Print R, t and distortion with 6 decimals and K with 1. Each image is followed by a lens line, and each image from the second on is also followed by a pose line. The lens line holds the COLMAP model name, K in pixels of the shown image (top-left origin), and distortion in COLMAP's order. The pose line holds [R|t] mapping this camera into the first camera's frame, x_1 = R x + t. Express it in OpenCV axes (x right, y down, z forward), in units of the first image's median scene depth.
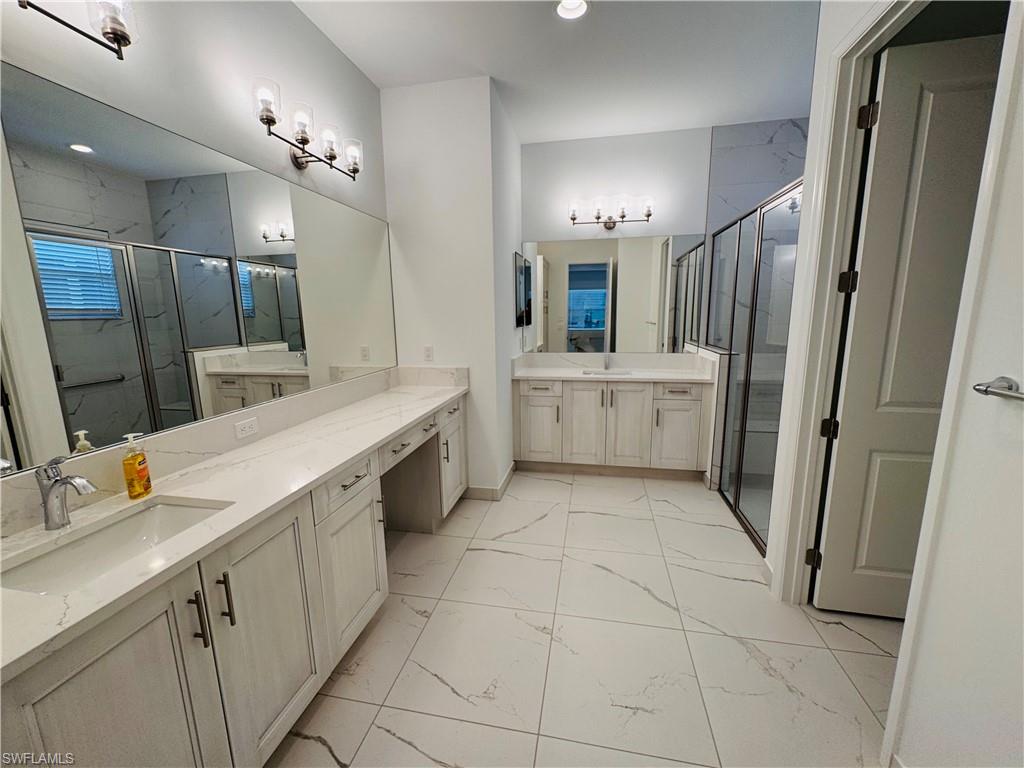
lens RADIAL K [[412.9, 0, 514.2], [0, 412.9, 383.4], [0, 0, 1]] dist [-0.000596, -0.000072]
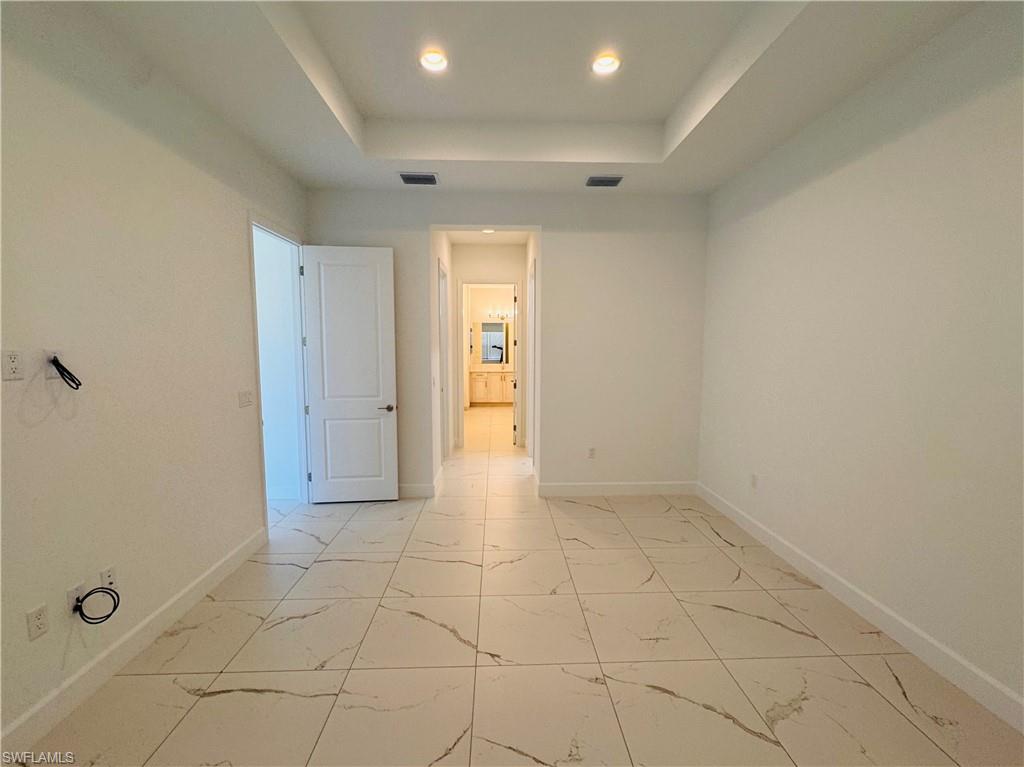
lens RADIAL K [[412.9, 0, 513.8], [0, 412.9, 381.3], [0, 0, 1]] dist [-0.000596, -0.000072]
pose [[0.973422, -0.012736, 0.228665, -0.345720], [0.022581, 0.998925, -0.040488, 0.168647], [-0.227903, 0.044575, 0.972663, -1.751518]]
